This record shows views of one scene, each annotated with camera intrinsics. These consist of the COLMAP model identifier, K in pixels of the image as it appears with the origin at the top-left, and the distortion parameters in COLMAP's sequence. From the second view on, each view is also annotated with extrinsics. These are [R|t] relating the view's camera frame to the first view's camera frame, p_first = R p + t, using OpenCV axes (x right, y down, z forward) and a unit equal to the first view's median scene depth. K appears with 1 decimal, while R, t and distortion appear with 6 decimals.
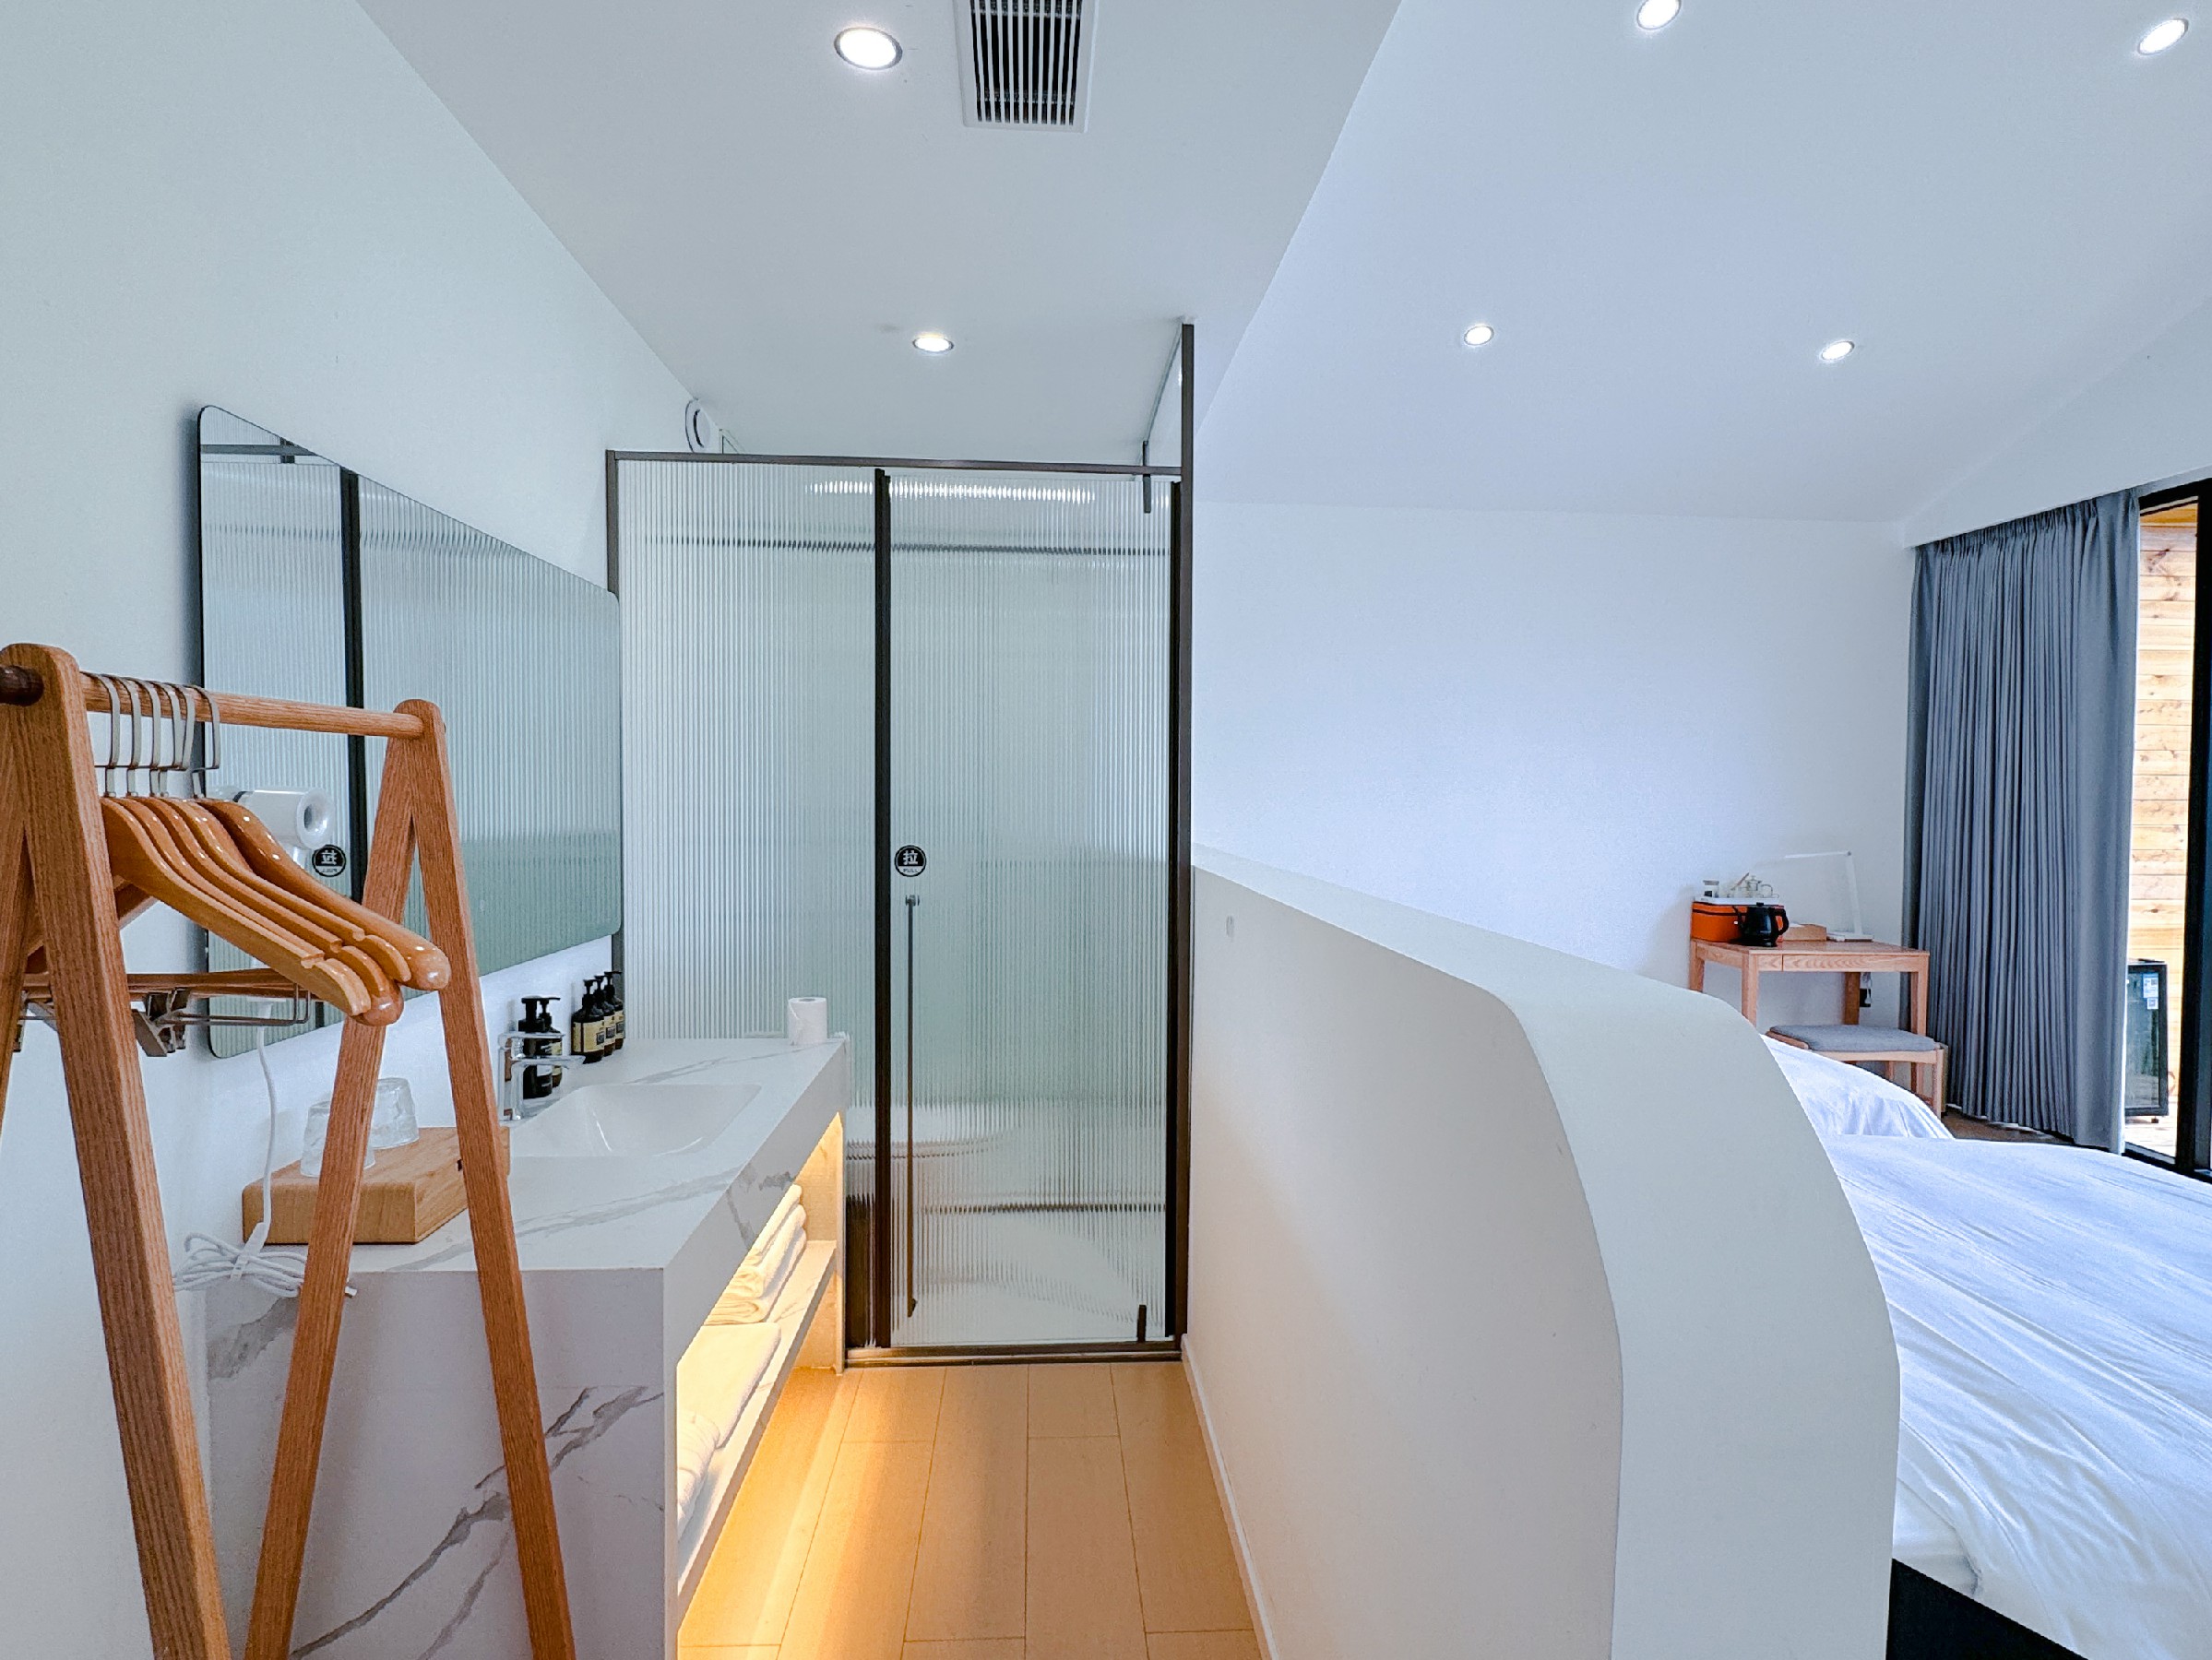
lens RADIAL K [[1179.4, 0, 1102.2], [0, 1179.4, 830.3], [0, 0, 1]] dist [-0.002491, -0.000676]
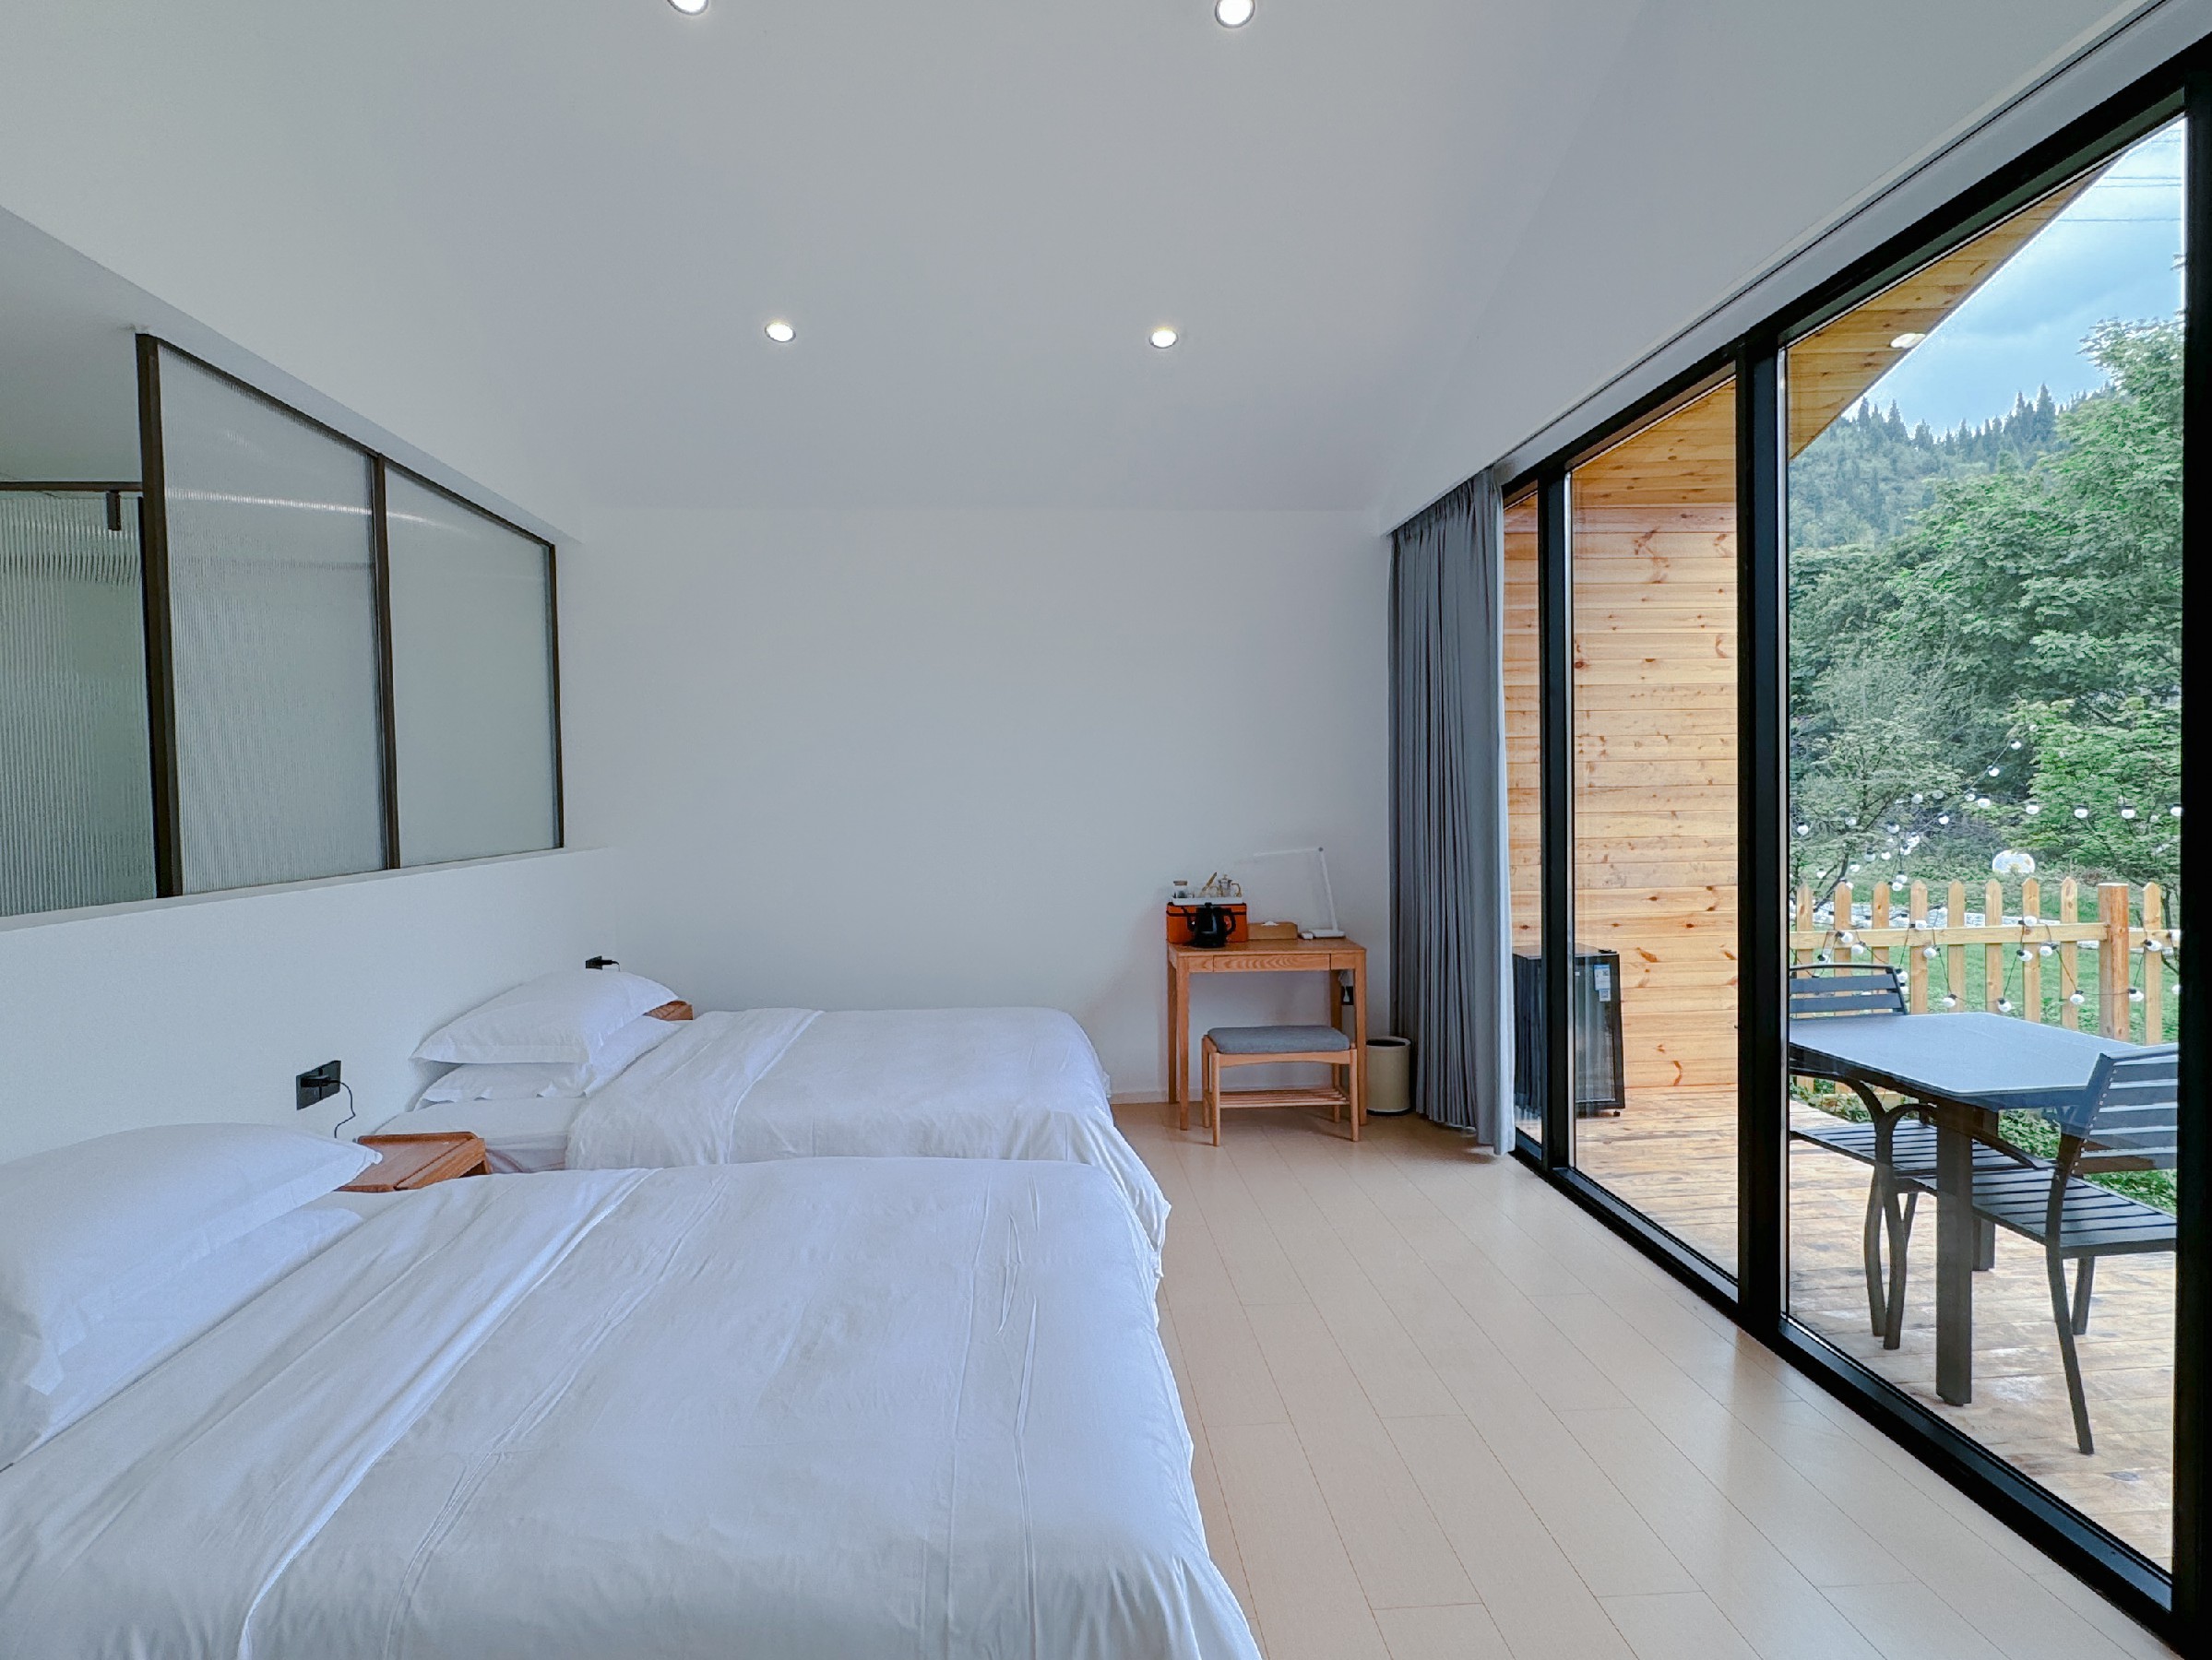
lens RADIAL K [[1179.4, 0, 1102.2], [0, 1179.4, 830.3], [0, 0, 1]] dist [-0.002491, -0.000676]
pose [[0.999610, -0.027492, 0.004806, 0.464749], [0.027495, 0.999622, -0.000631, -0.000761], [-0.004787, 0.000763, 0.999988, 0.018903]]
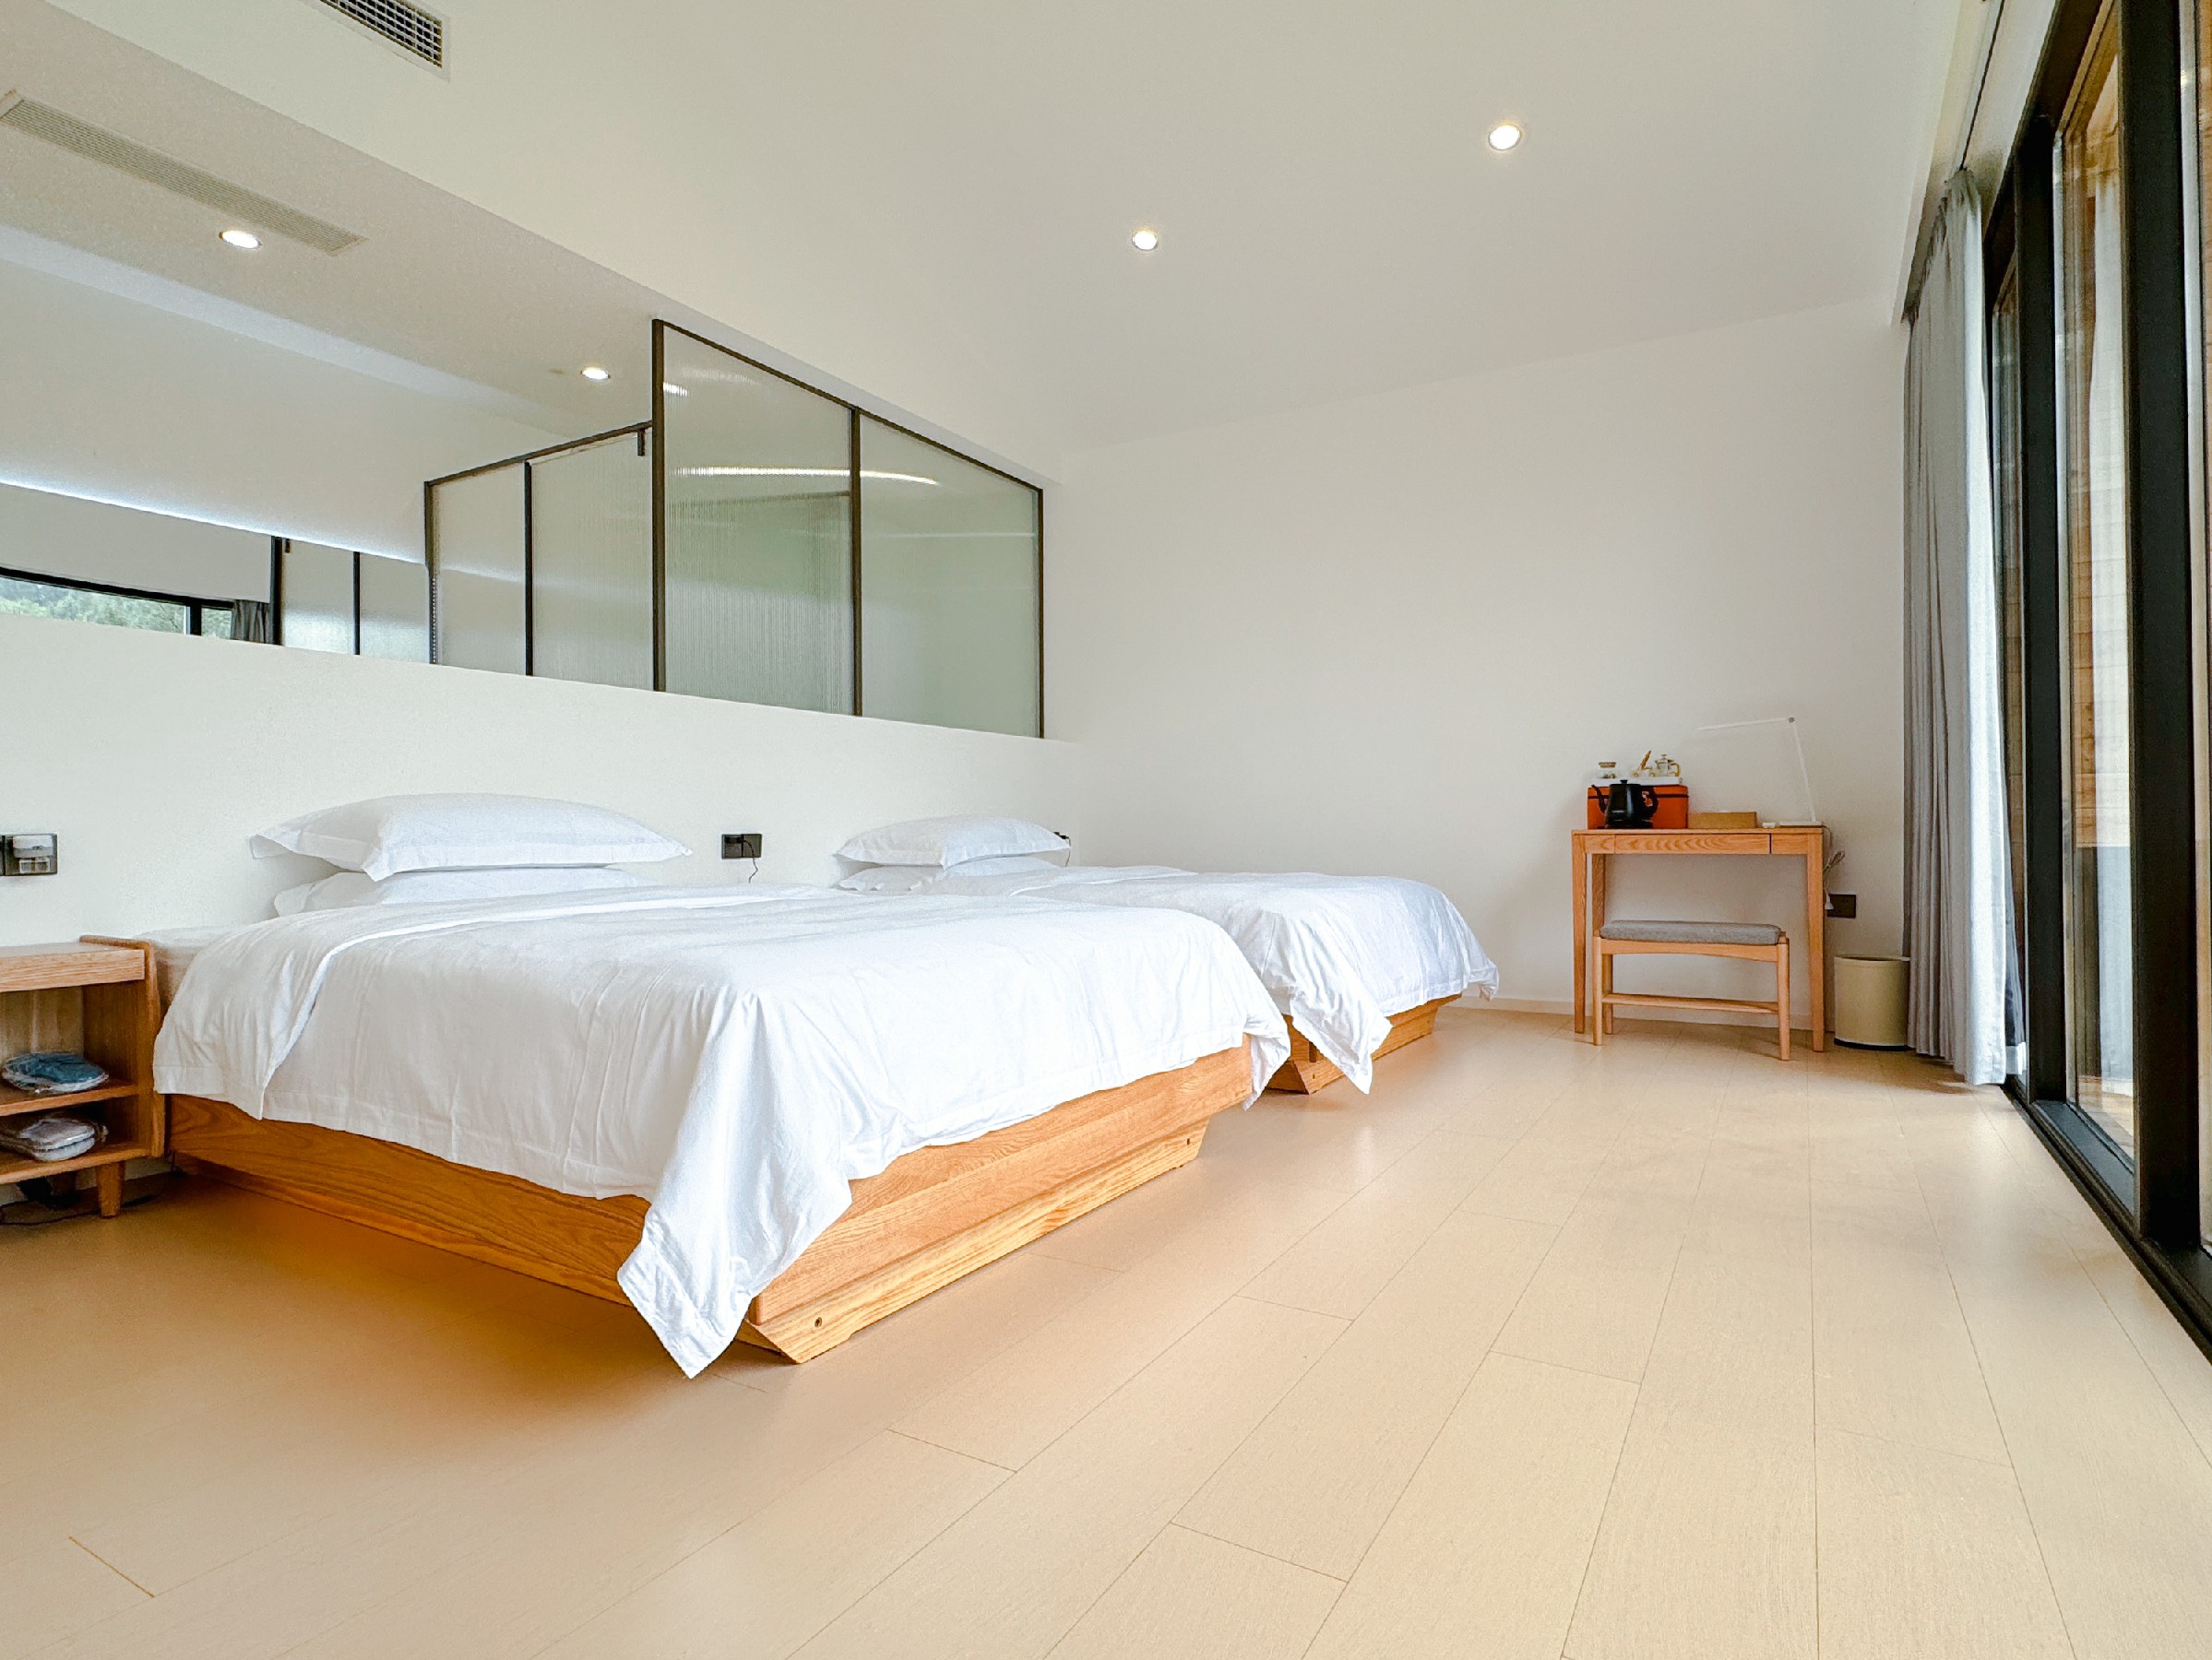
lens RADIAL K [[1179.4, 0, 1102.2], [0, 1179.4, 830.3], [0, 0, 1]] dist [-0.002491, -0.000676]
pose [[0.829235, -0.017494, -0.558626, 0.717517], [-0.003151, 0.999348, -0.035972, 0.129280], [0.558891, 0.031589, 0.828639, 0.081017]]
